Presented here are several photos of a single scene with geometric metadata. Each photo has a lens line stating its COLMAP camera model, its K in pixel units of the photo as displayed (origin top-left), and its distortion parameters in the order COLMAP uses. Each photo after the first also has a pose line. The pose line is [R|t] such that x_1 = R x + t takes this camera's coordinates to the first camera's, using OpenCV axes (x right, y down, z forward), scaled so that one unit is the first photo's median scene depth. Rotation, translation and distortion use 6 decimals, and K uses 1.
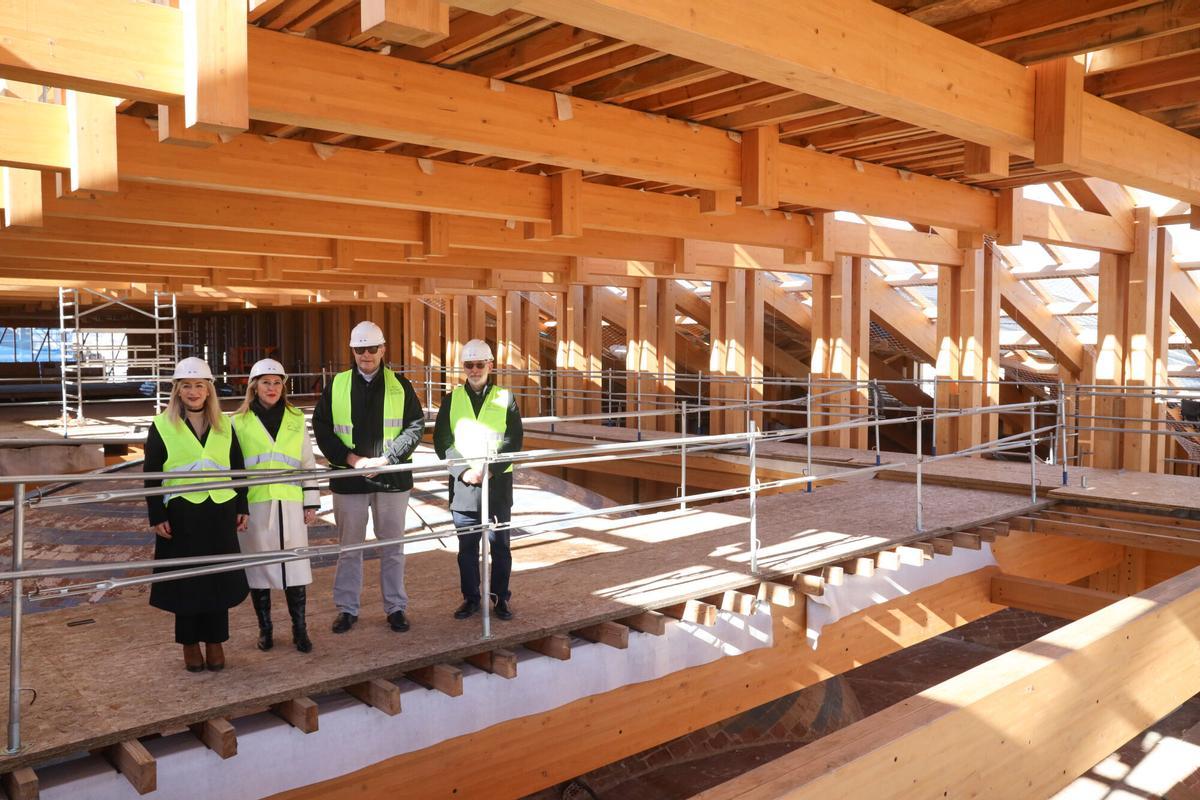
lens RADIAL K [[947.6, 0, 610.2], [0, 947.6, 397.6], [0, 0, 1]] dist [-0.091595, 0.124415]
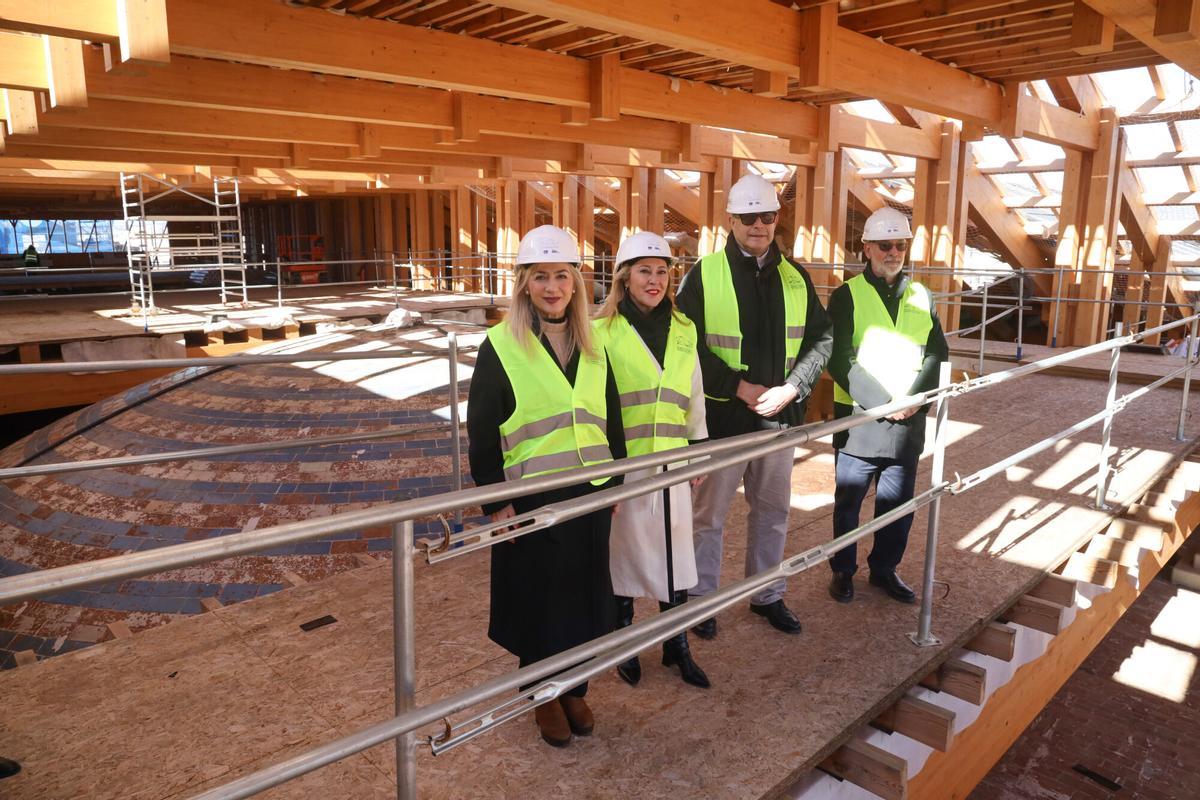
lens RADIAL K [[816.4, 0, 597.7], [0, 816.4, 395.3], [0, 0, 1]] dist [-0.096339, 0.068043]
pose [[0.999644, -0.005955, 0.025991, -0.112620], [0.002276, 0.990240, 0.139353, -0.002678], [-0.026568, -0.139244, 0.989902, 0.128396]]
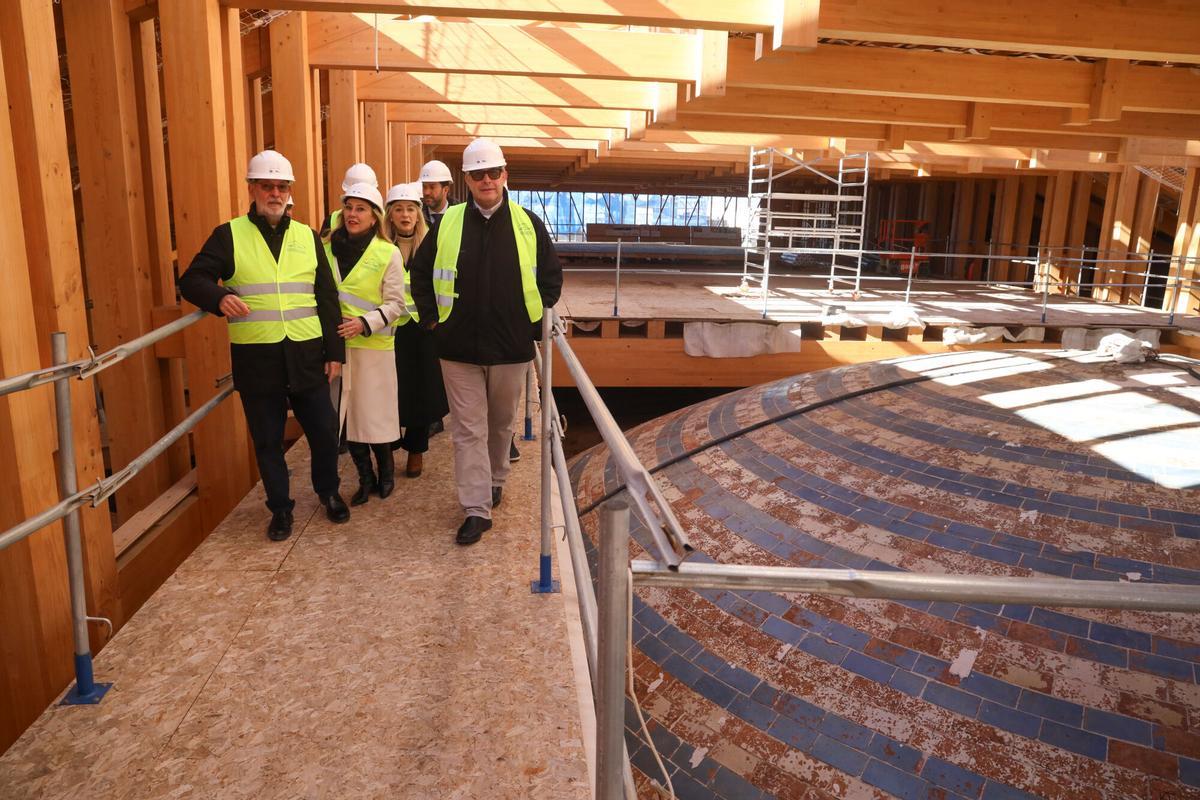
lens RADIAL K [[816.4, 0, 597.7], [0, 816.4, 395.3], [0, 0, 1]] dist [-0.096339, 0.068043]
pose [[0.807512, 0.150441, -0.570343, -0.213241], [-0.057629, 0.982424, 0.177544, -0.008995], [0.587029, -0.110501, 0.801989, 0.223590]]
